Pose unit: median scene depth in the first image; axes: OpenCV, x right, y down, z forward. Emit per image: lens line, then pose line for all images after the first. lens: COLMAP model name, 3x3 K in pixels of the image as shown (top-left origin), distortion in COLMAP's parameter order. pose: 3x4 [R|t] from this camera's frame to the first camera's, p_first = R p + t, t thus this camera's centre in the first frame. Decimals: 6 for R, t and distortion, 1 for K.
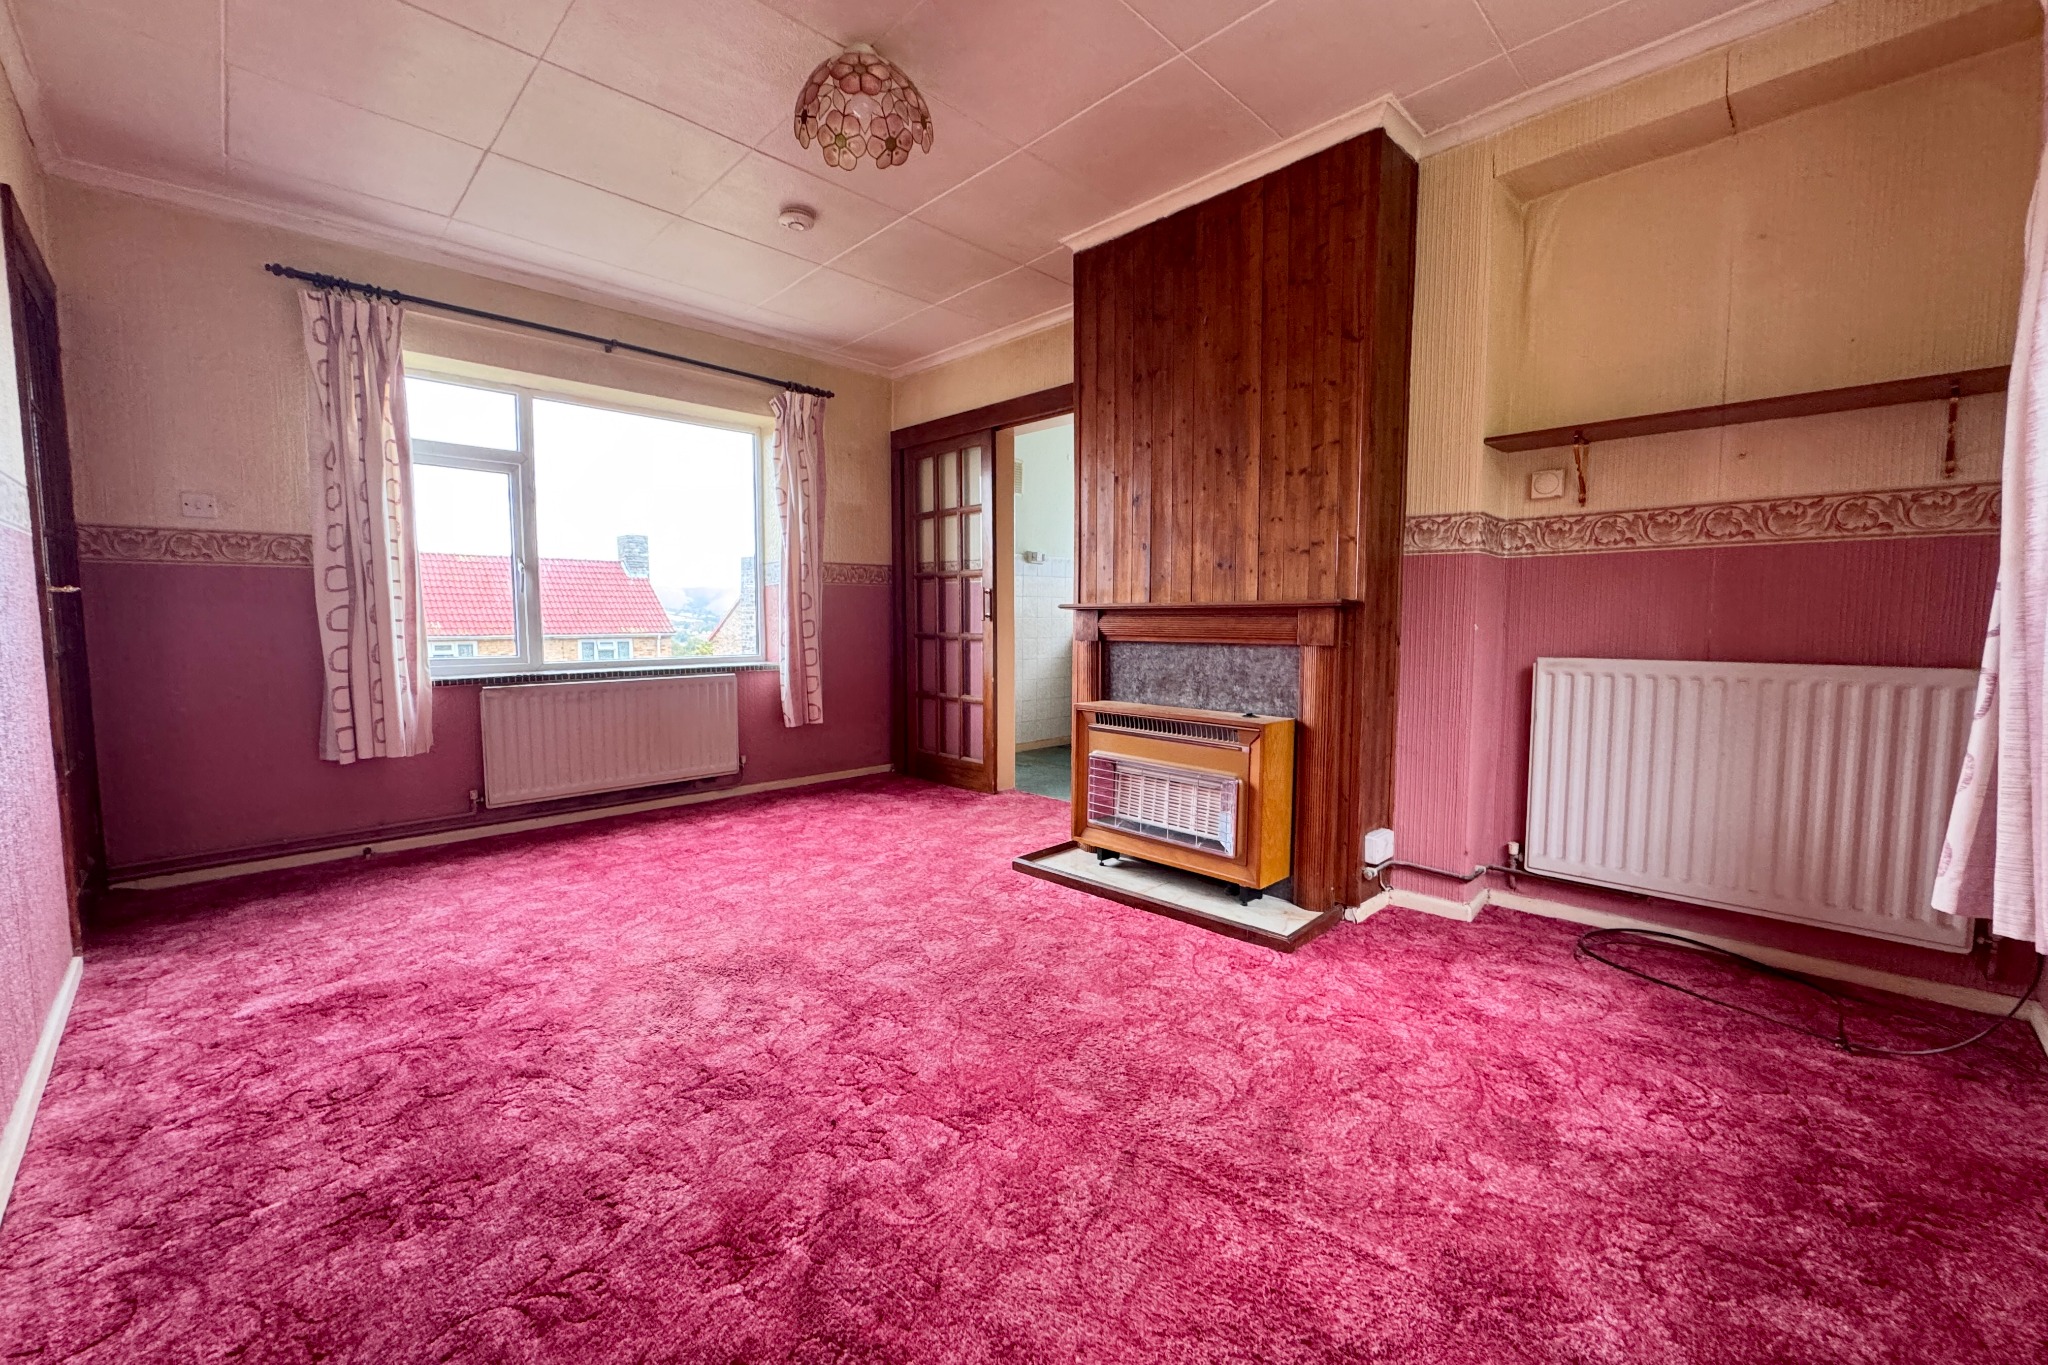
lens RADIAL K [[812.0, 0, 1023.8], [0, 812.0, 680.2], [0, 0, 1]] dist [-0.000887, 0.000235]
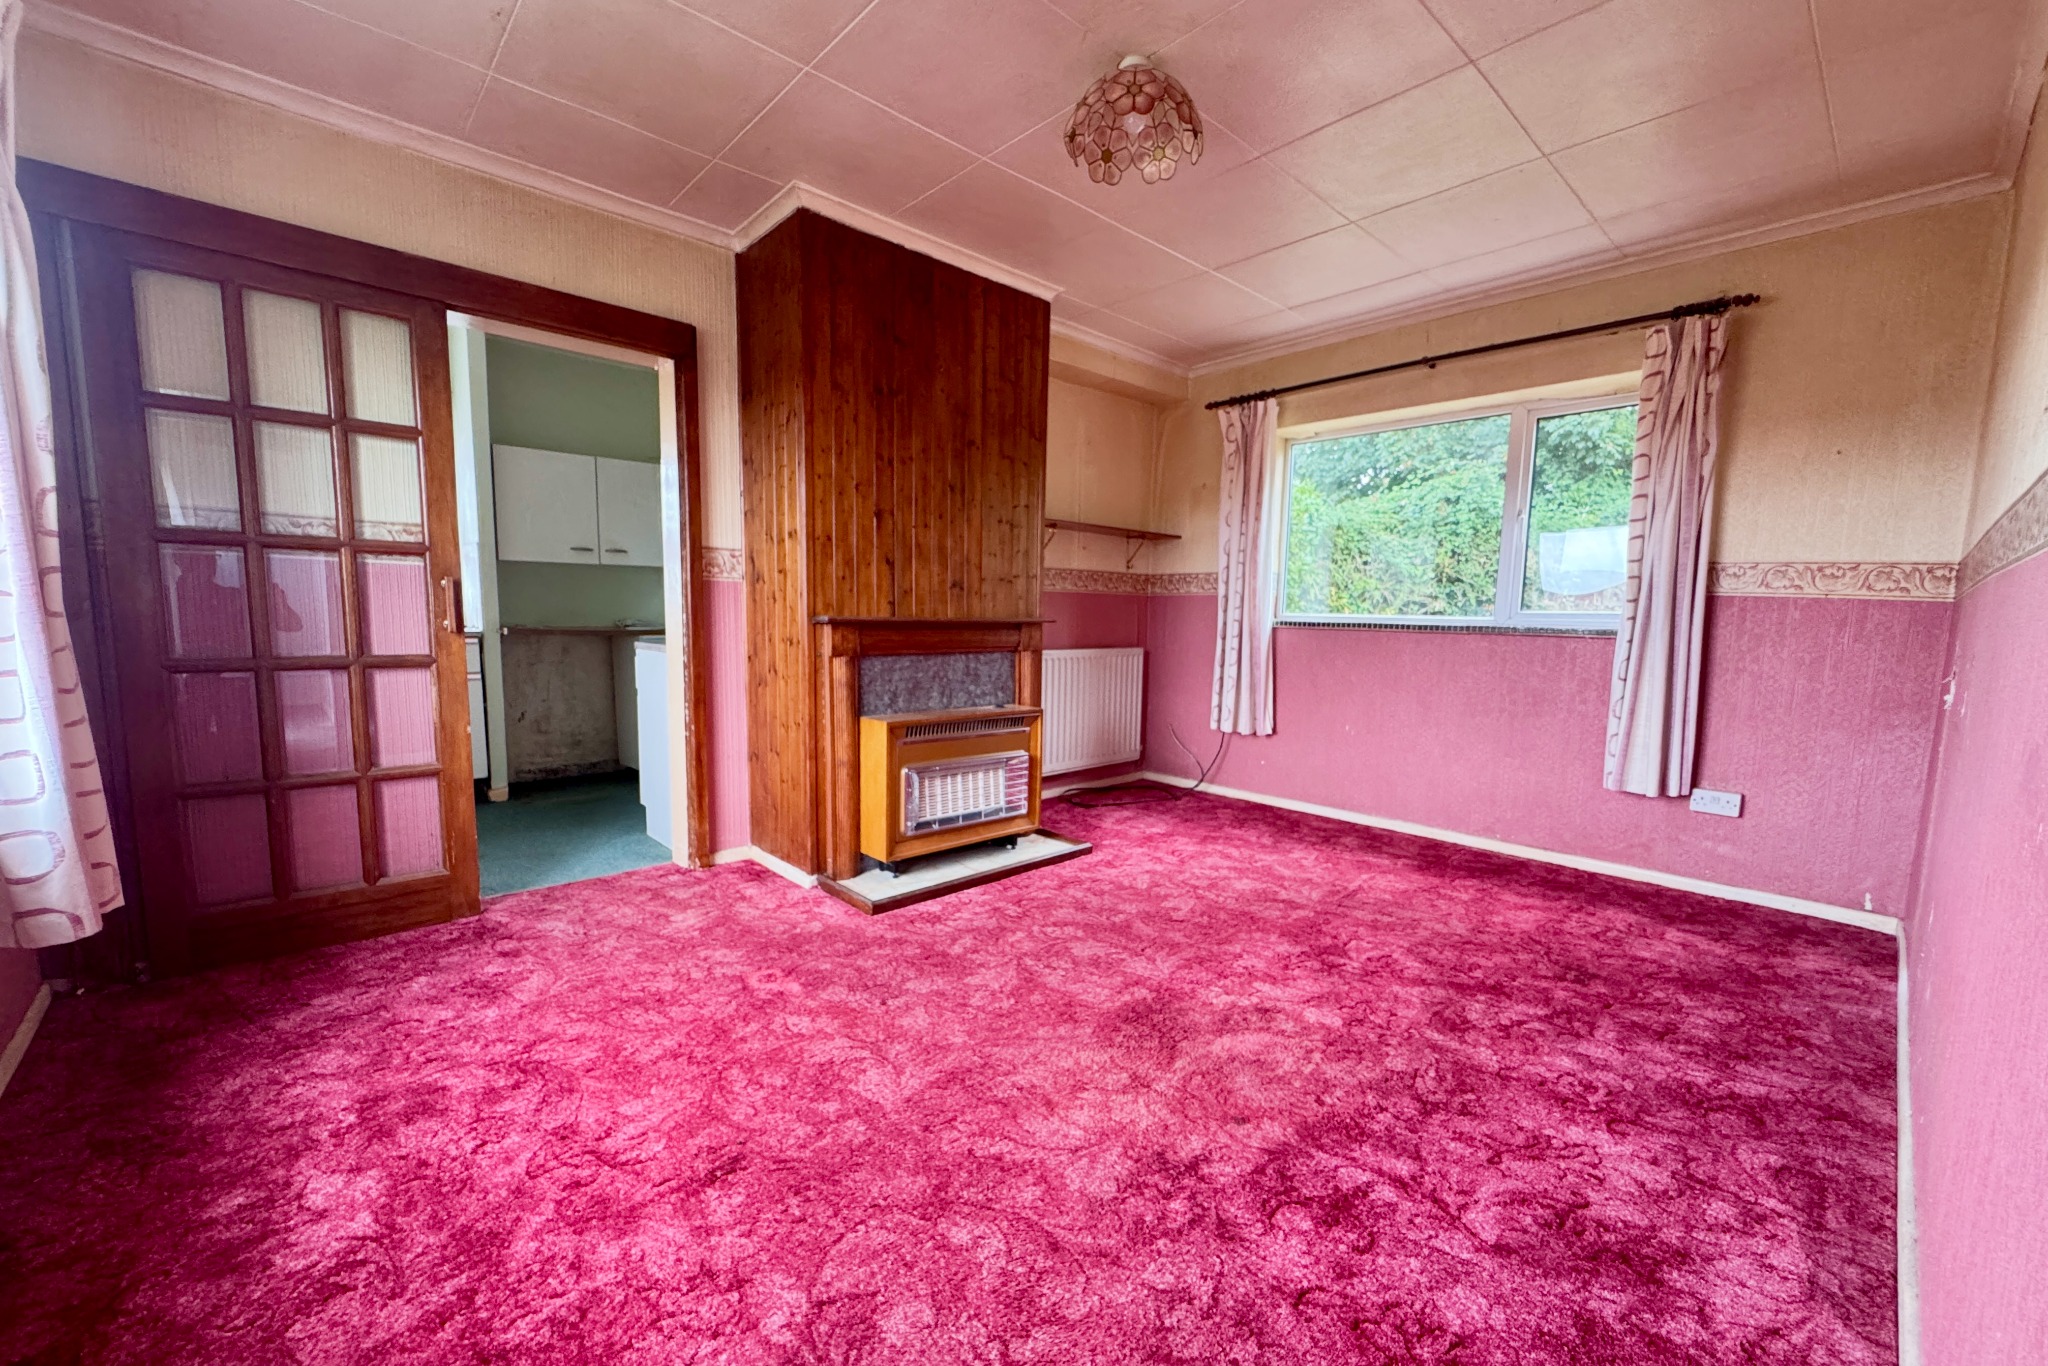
lens RADIAL K [[811.9, 0, 1027.0], [0, 811.9, 701.3], [0, 0, 1]] dist [-0.000001, 0.000017]
pose [[0.037294, -0.110242, 0.993205, -1.038003], [0.057066, 0.992509, 0.108022, -0.105488], [-0.997674, 0.052650, 0.043306, 0.929313]]
